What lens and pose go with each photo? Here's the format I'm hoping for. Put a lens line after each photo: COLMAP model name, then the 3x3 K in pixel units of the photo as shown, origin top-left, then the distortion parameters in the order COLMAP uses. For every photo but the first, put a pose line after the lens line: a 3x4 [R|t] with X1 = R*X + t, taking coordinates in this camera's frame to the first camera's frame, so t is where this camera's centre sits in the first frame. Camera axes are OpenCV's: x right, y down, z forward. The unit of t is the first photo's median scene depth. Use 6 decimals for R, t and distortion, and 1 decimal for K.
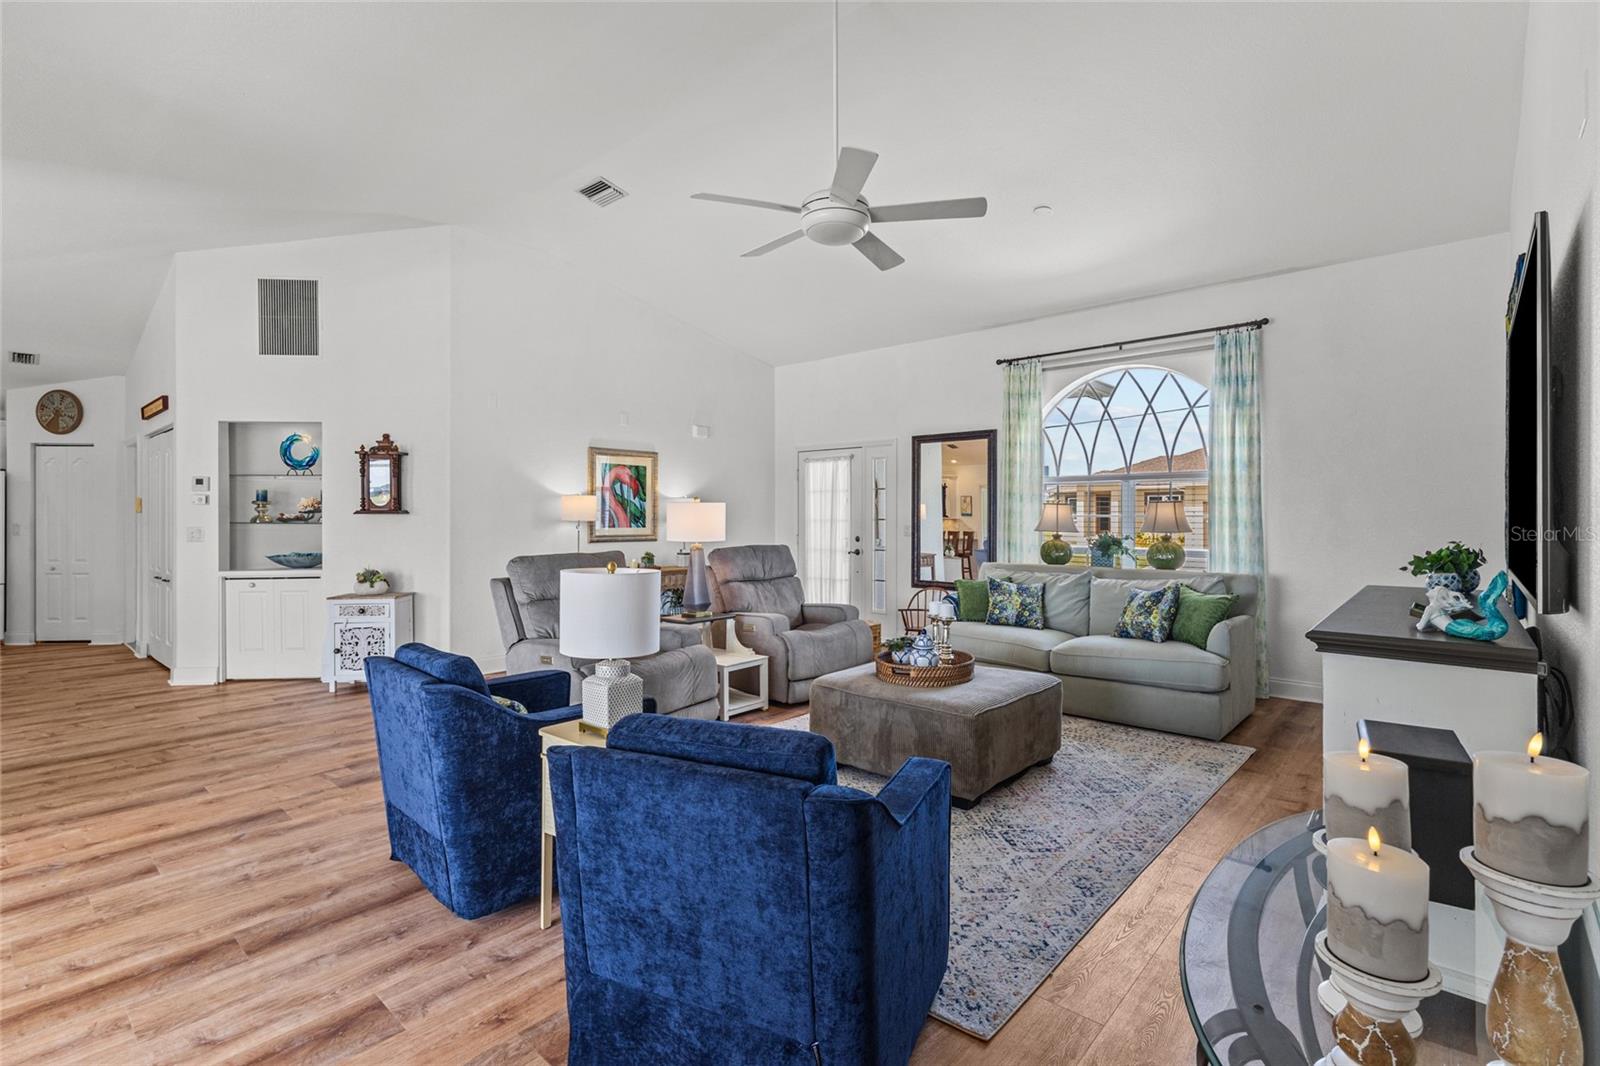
lens RADIAL K [[737.6, 0, 793.2], [0, 737.6, 516.5], [0, 0, 1]] dist [0.008655, -0.002131]
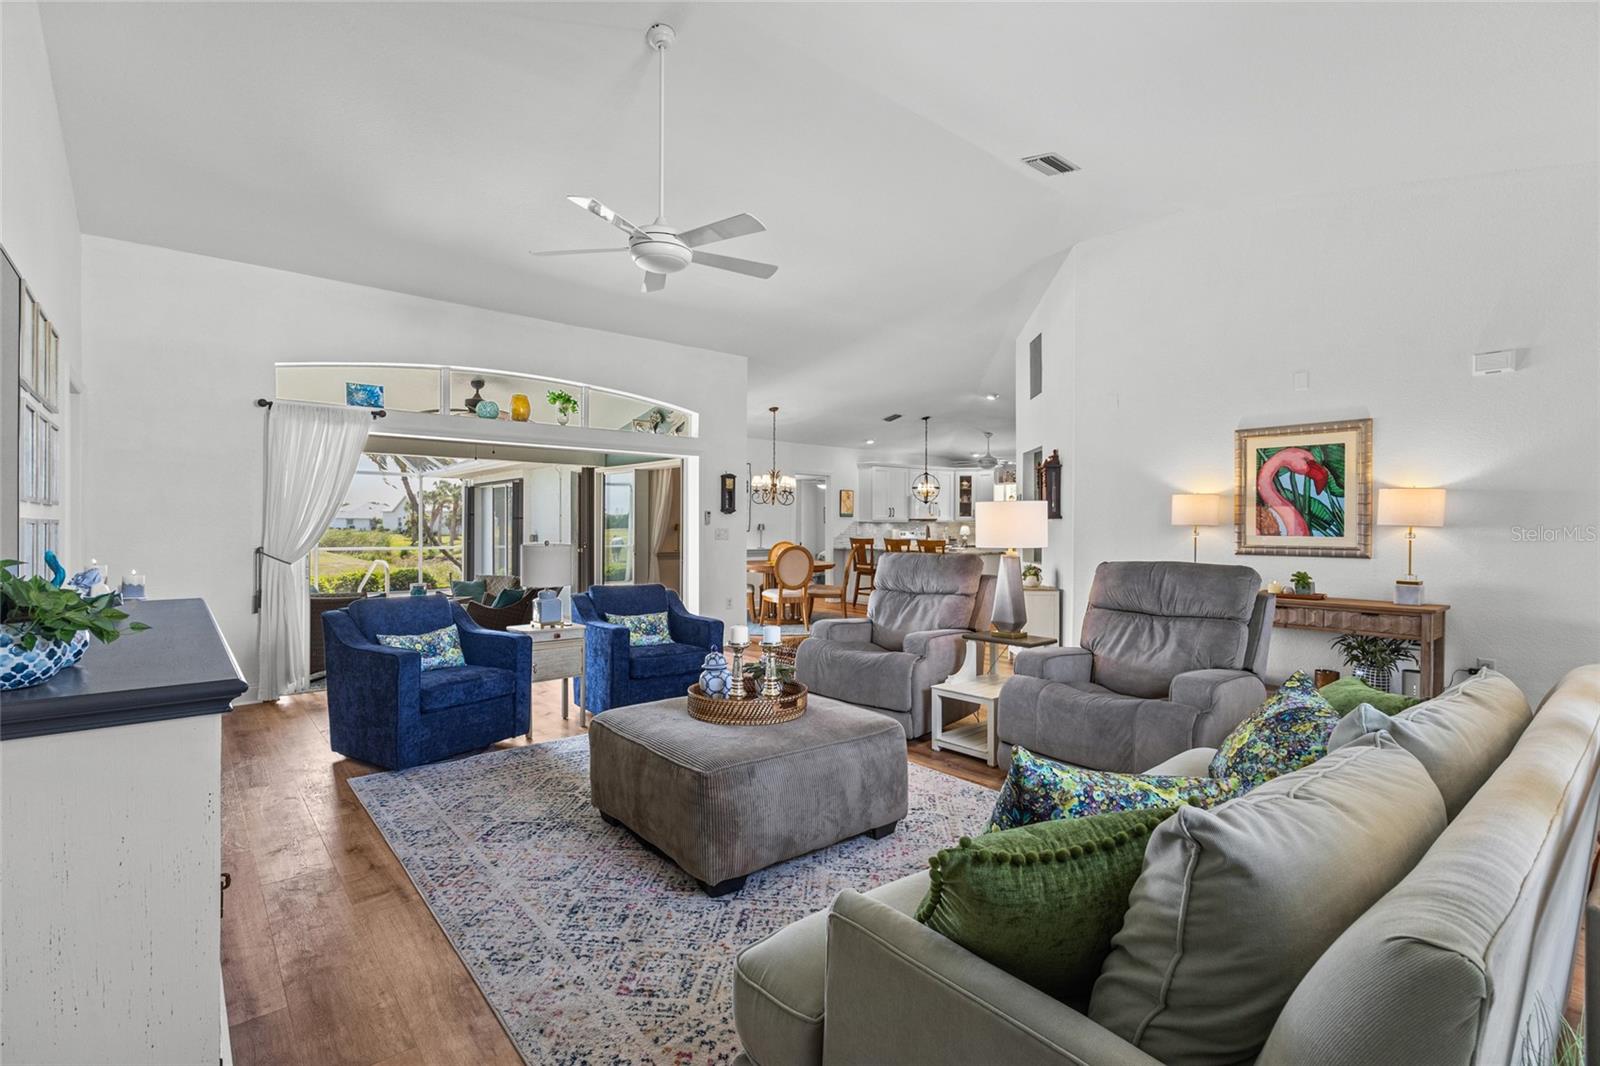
lens RADIAL K [[737.6, 0, 814.5], [0, 737.6, 529.0], [0, 0, 1]] dist [0.008655, -0.002131]
pose [[-0.124253, 0.004983, -0.992238, 0.676293], [-0.002138, 0.999984, 0.005290, 0.007322], [0.992248, 0.002779, -0.124240, 0.813038]]
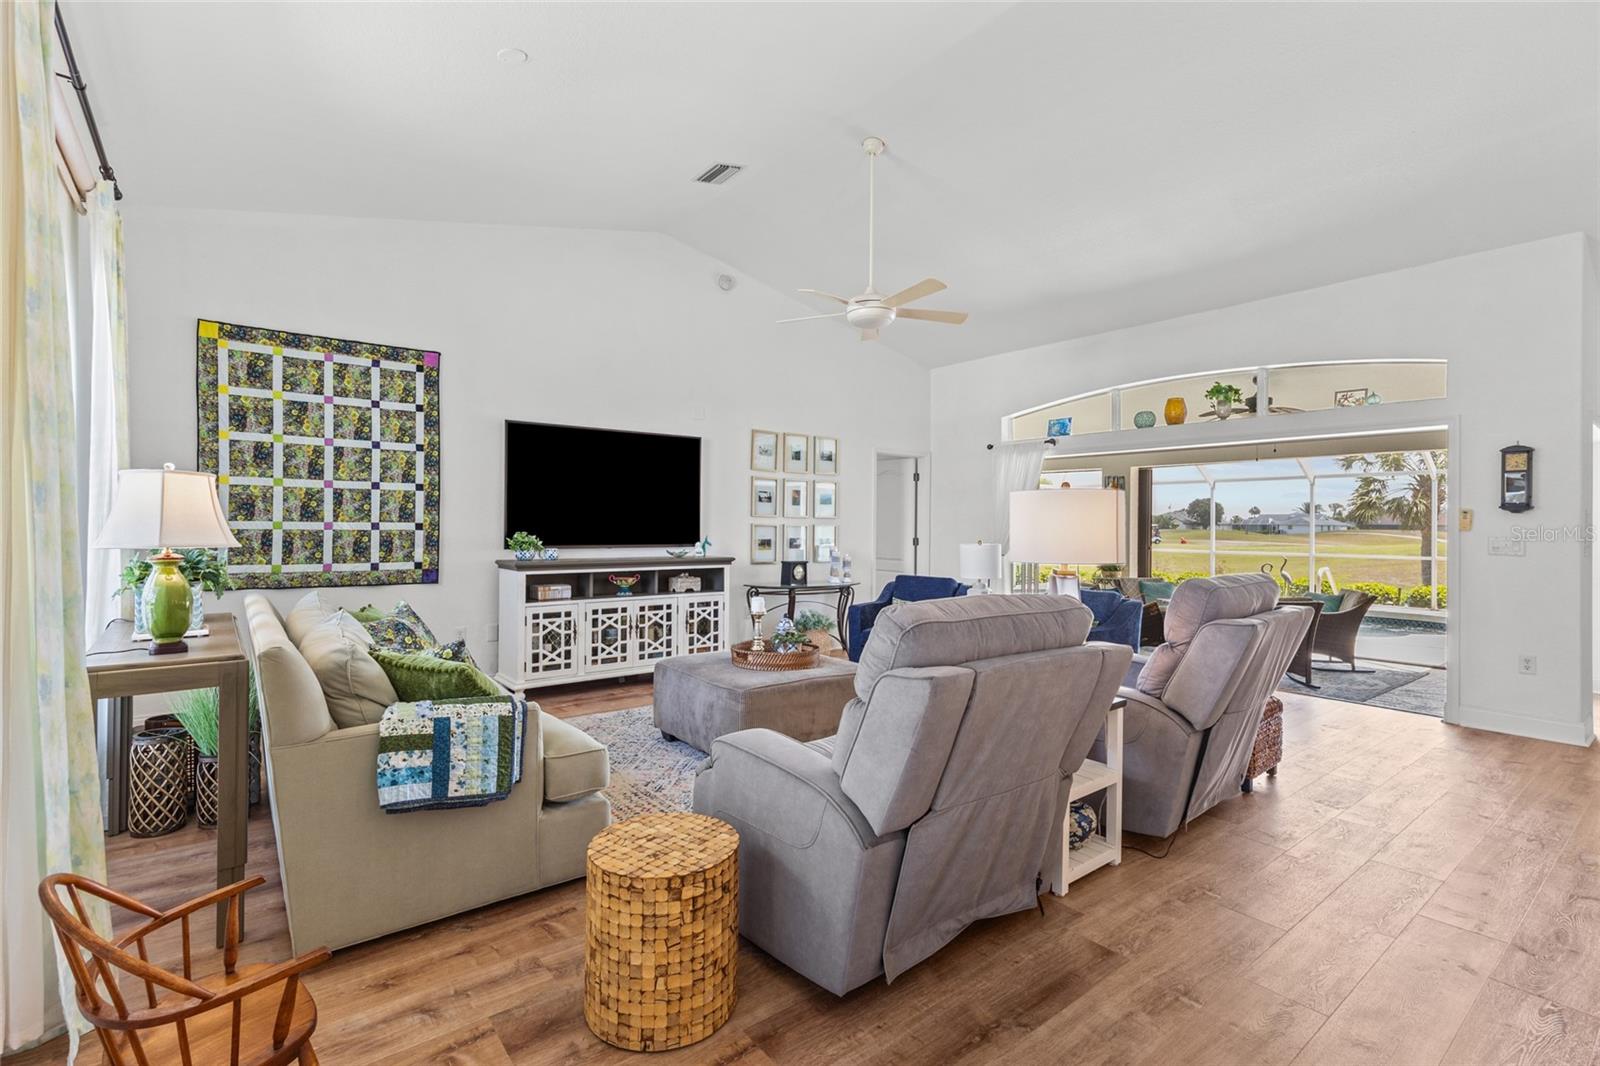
lens RADIAL K [[737.6, 0, 784.9], [0, 737.6, 522.7], [0, 0, 1]] dist [0.008655, -0.002131]
pose [[-0.982708, -0.008566, 0.184963, -0.029768], [-0.008915, 0.999960, -0.001054, 0.004780], [-0.184947, -0.002685, -0.982745, 1.445093]]
